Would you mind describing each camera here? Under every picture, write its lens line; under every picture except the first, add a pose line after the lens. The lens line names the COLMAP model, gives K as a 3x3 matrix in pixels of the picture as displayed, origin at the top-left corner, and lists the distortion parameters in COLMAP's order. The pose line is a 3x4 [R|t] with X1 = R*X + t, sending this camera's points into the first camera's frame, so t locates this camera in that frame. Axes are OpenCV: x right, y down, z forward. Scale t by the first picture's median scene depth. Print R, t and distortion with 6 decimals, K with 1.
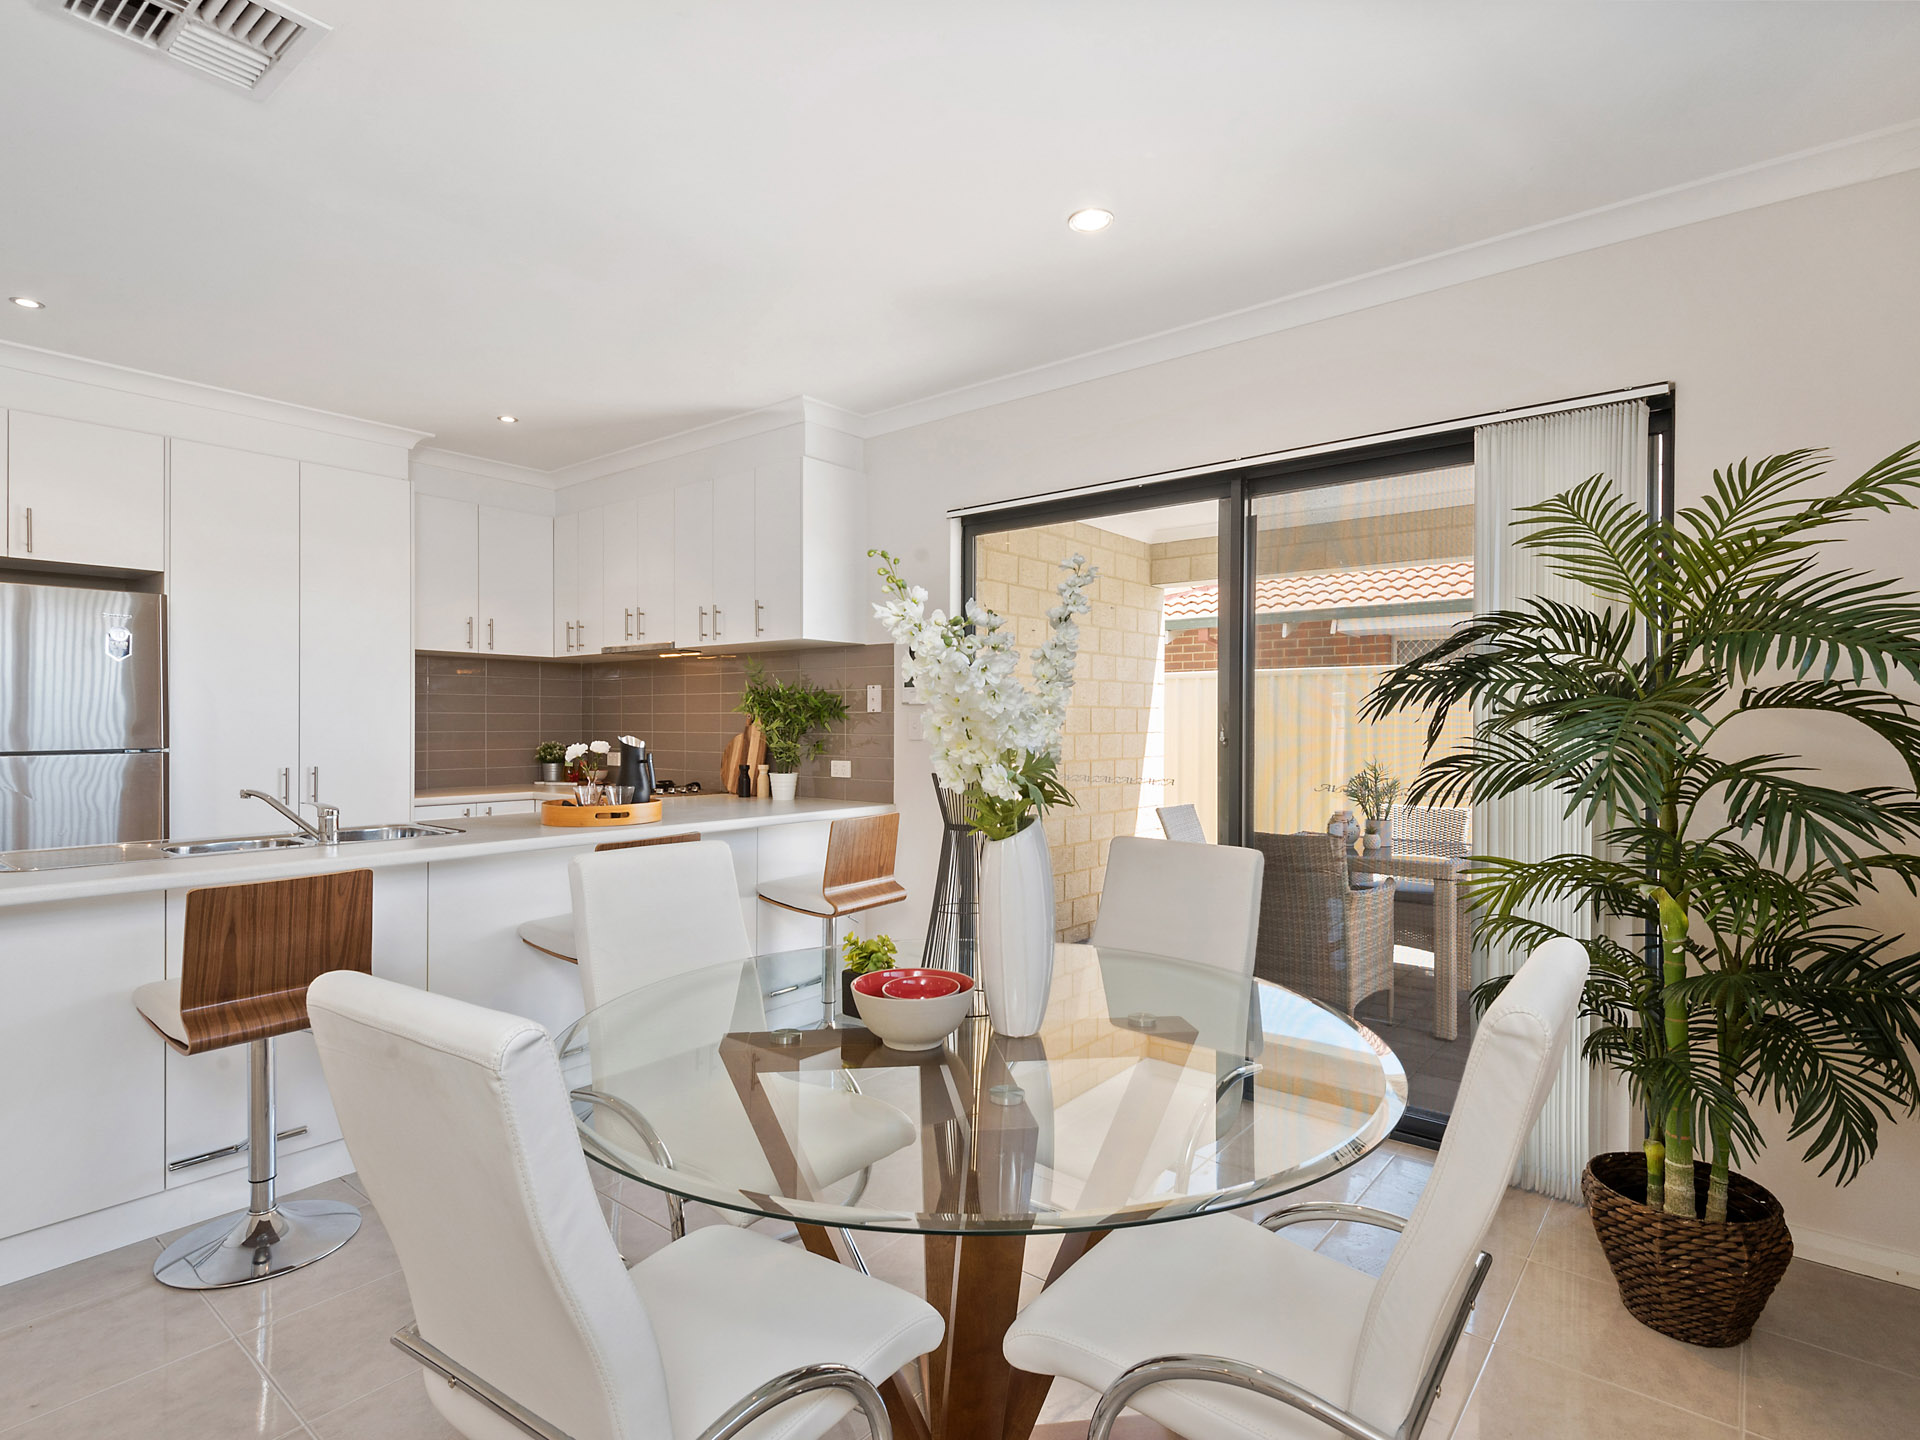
lens RADIAL K [[973.9, 0, 974.0], [0, 973.9, 717.2], [0, 0, 1]] dist [0.022610, -0.013665]
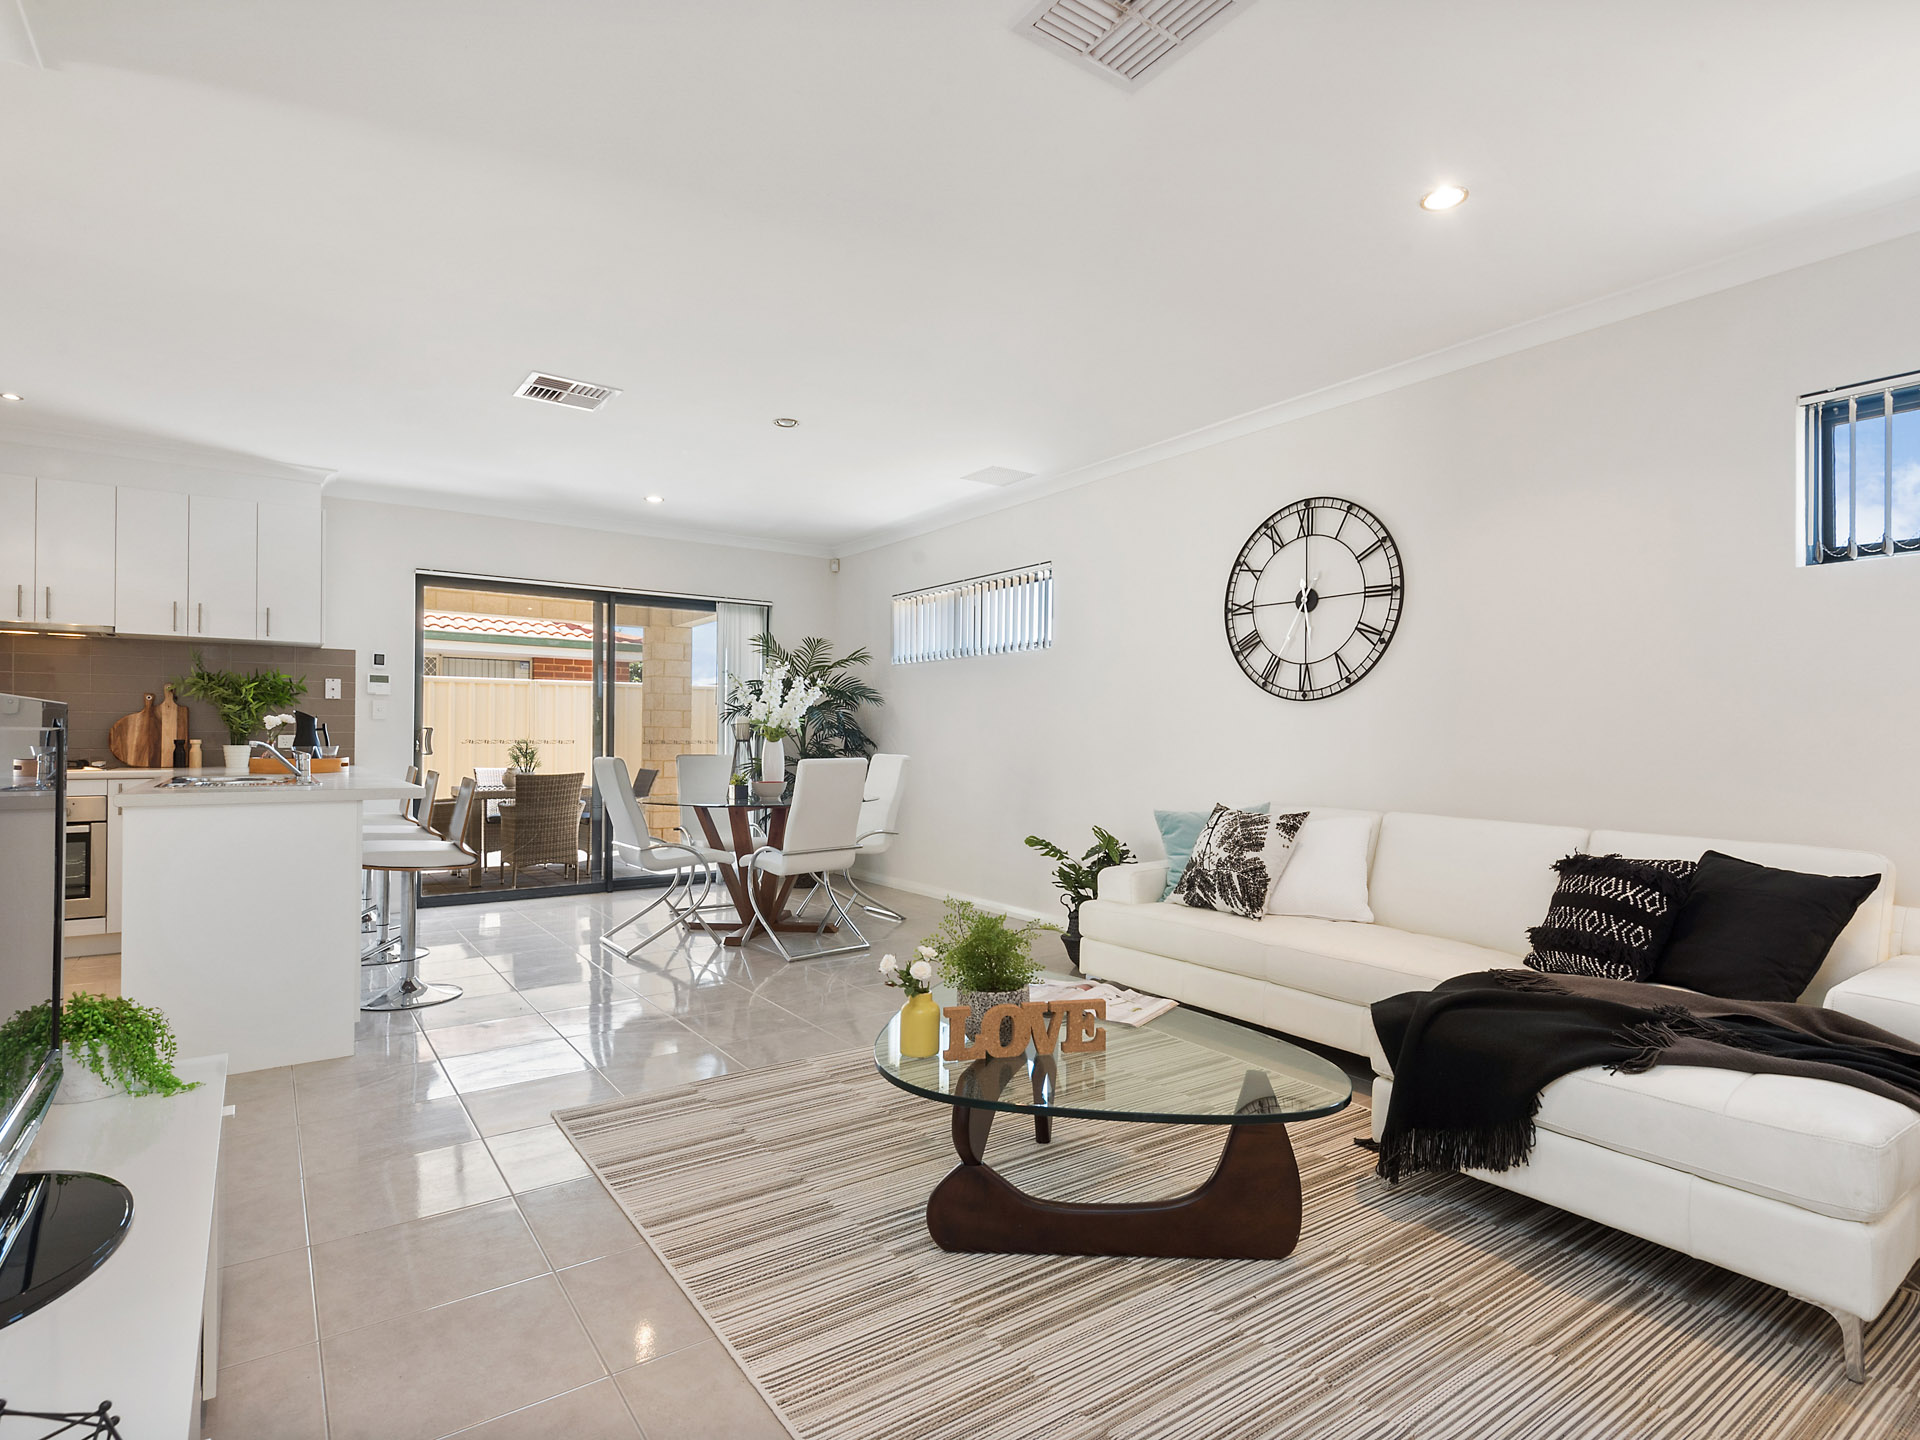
lens RADIAL K [[973.9, 0, 965.1], [0, 973.9, 731.6], [0, 0, 1]] dist [0.022610, -0.013665]
pose [[0.268243, 0.003834, 0.963344, -1.218485], [-0.011543, 0.999933, -0.000766, 0.032855], [-0.963282, -0.010914, 0.268269, -0.232719]]
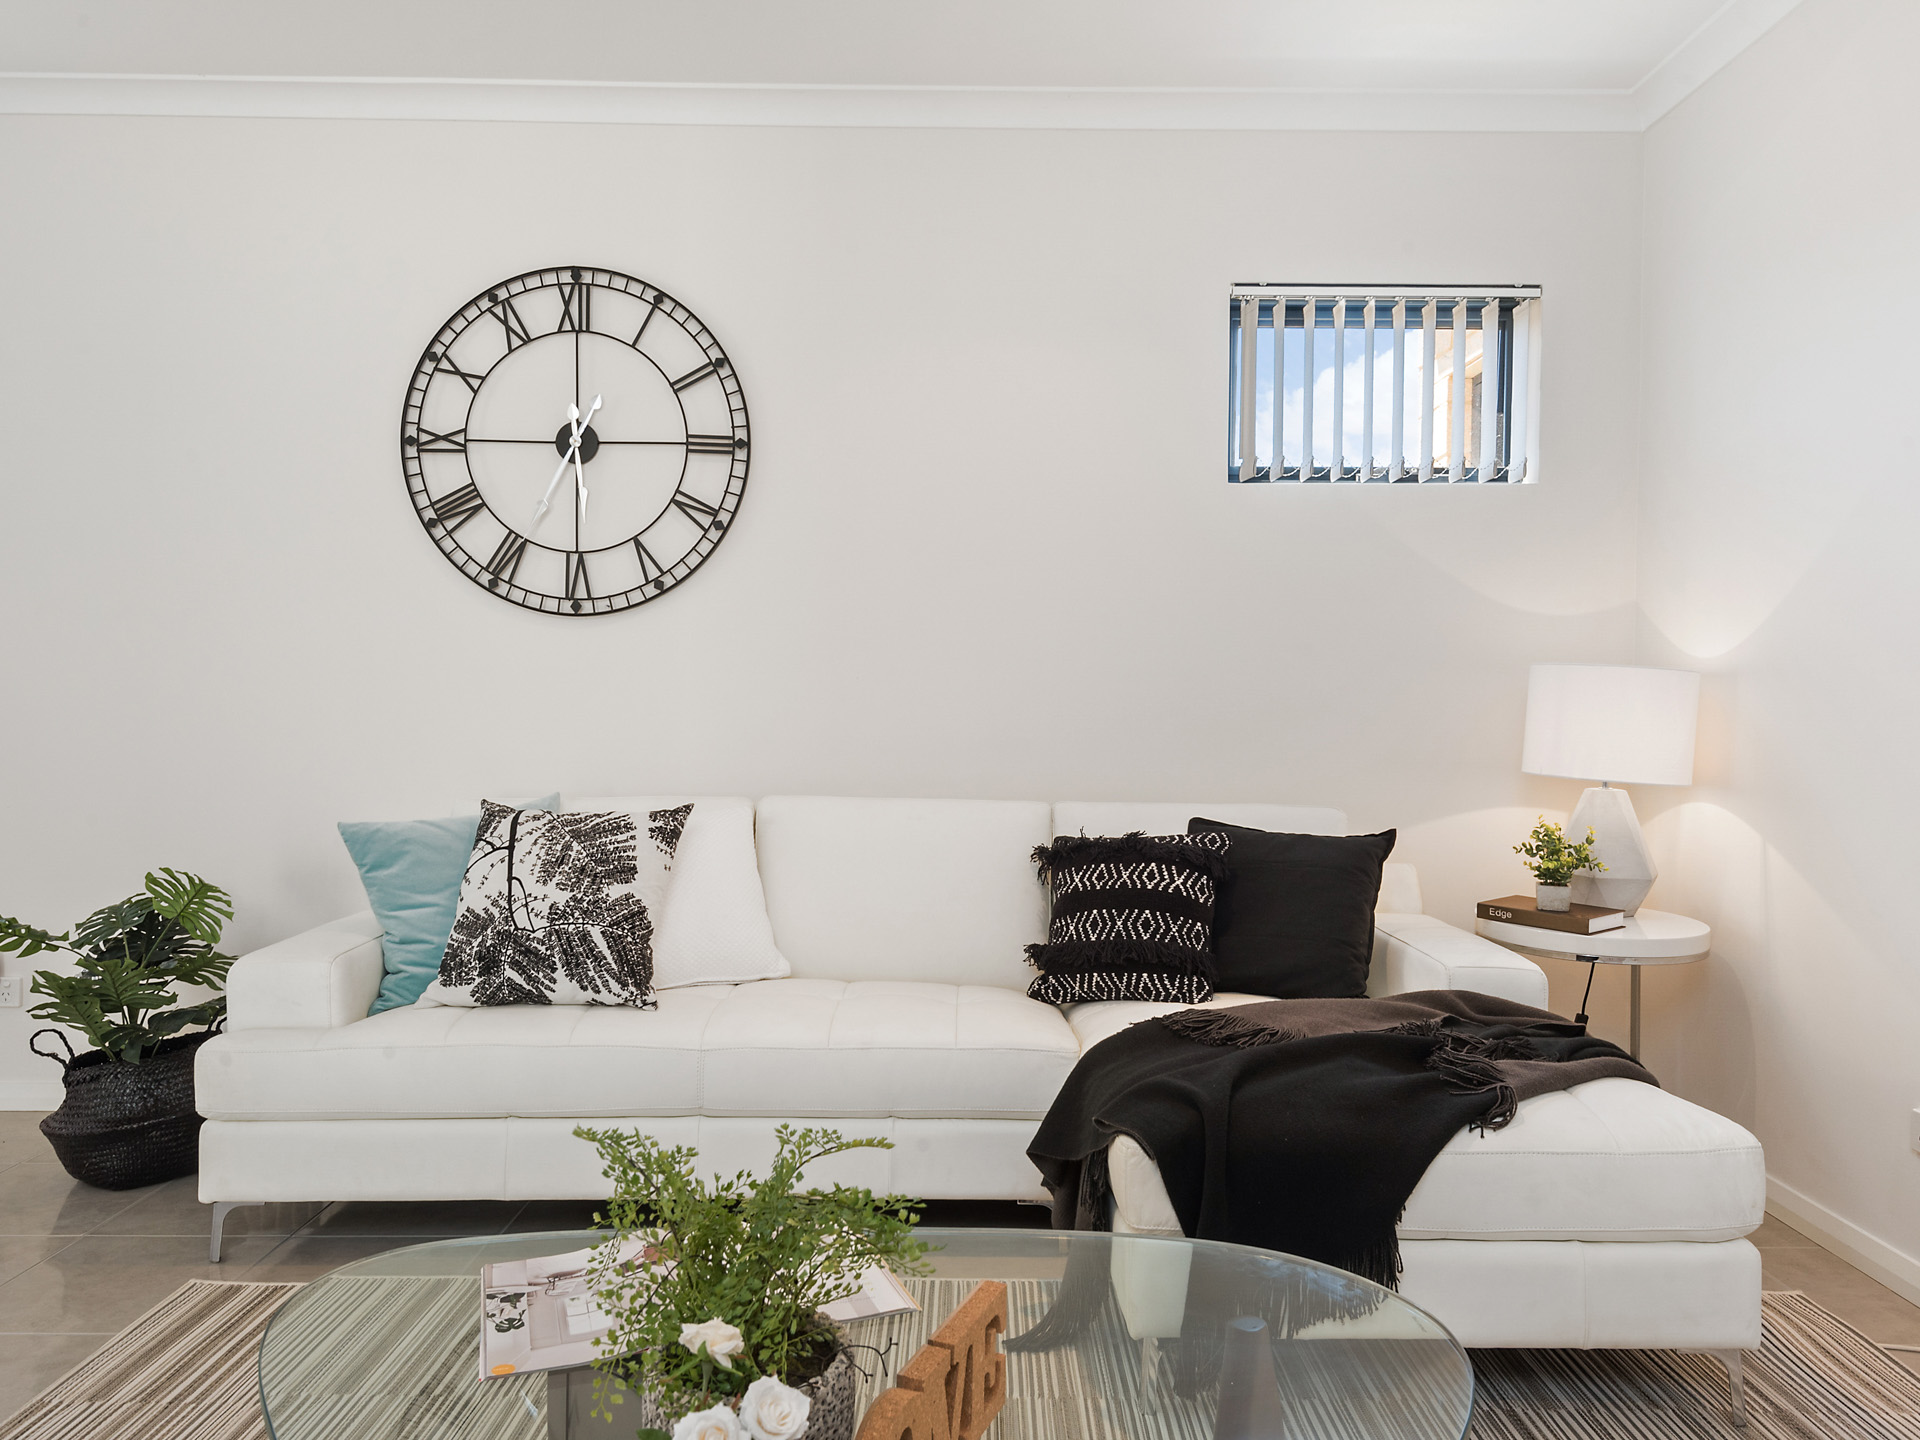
lens RADIAL K [[1326.2, 0, 965.2], [0, 1326.2, 721.9], [0, 0, 1]] dist [0.032853, -0.012952]
pose [[-0.631010, -0.017575, 0.775576, -0.913410], [-0.013331, 0.999841, 0.011811, 0.047946], [-0.775661, -0.002887, -0.631144, 0.032062]]
